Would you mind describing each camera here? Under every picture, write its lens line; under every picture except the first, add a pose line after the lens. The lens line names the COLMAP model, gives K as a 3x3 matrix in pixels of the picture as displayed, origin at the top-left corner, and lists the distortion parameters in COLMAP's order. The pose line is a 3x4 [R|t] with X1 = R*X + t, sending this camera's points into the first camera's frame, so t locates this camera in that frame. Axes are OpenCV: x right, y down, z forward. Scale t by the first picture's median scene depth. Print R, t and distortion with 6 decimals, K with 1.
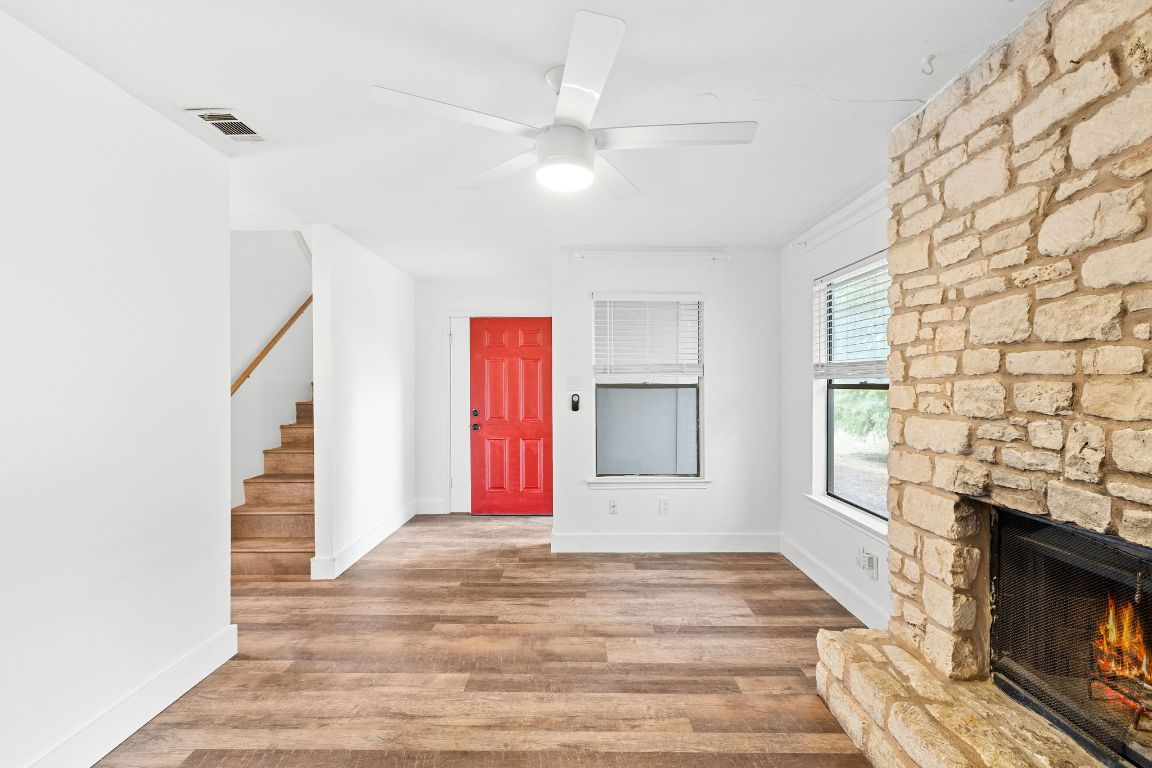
lens RADIAL K [[518.0, 0, 573.1], [0, 518.0, 387.6], [0, 0, 1]] dist [0.000517, -0.001150]
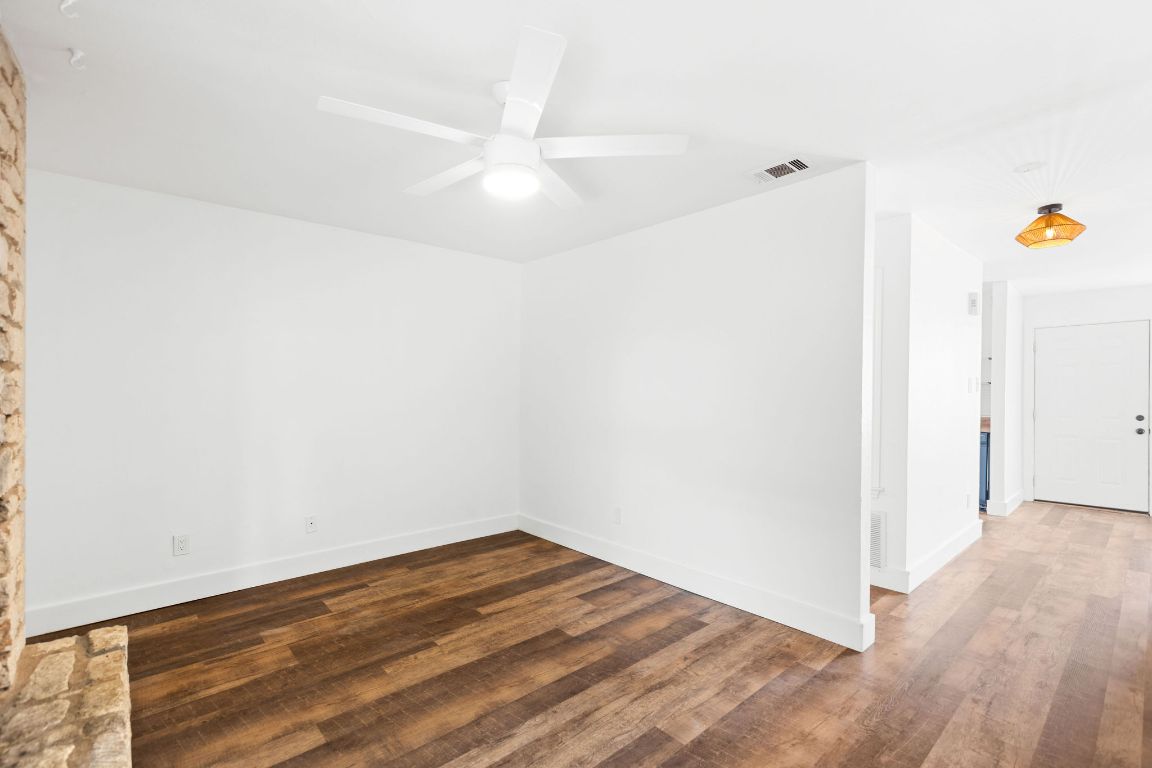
lens RADIAL K [[514.9, 0, 584.7], [0, 514.9, 385.1], [0, 0, 1]] dist [0.001024, -0.000015]
pose [[-0.734479, -0.007413, -0.678591, 0.584608], [-0.004211, 0.999971, -0.006365, 0.007324], [0.678619, -0.001817, -0.734488, 1.900067]]
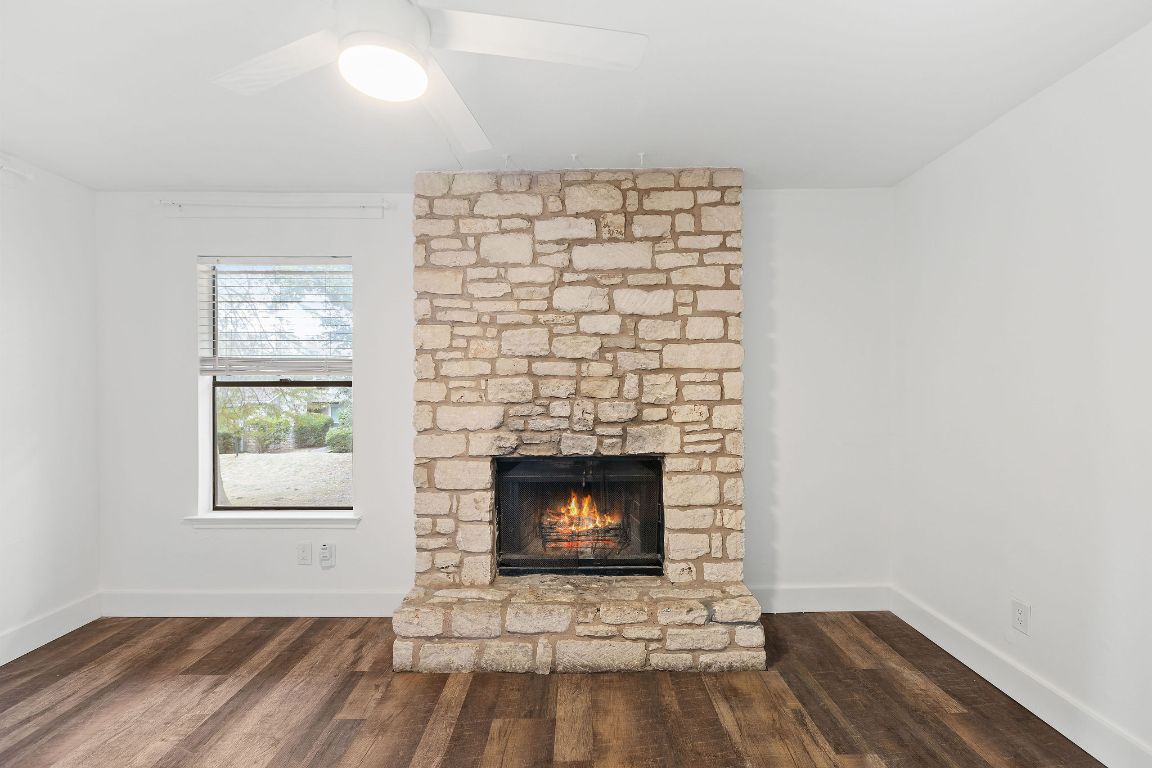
lens RADIAL K [[514.9, 0, 584.7], [0, 514.9, 385.1], [0, 0, 1]] dist [0.001024, -0.000015]
pose [[-0.016622, -0.003128, 0.999857, -0.707623], [0.006992, 0.999970, 0.003244, 0.001705], [-0.999837, 0.007045, -0.016599, 0.753401]]
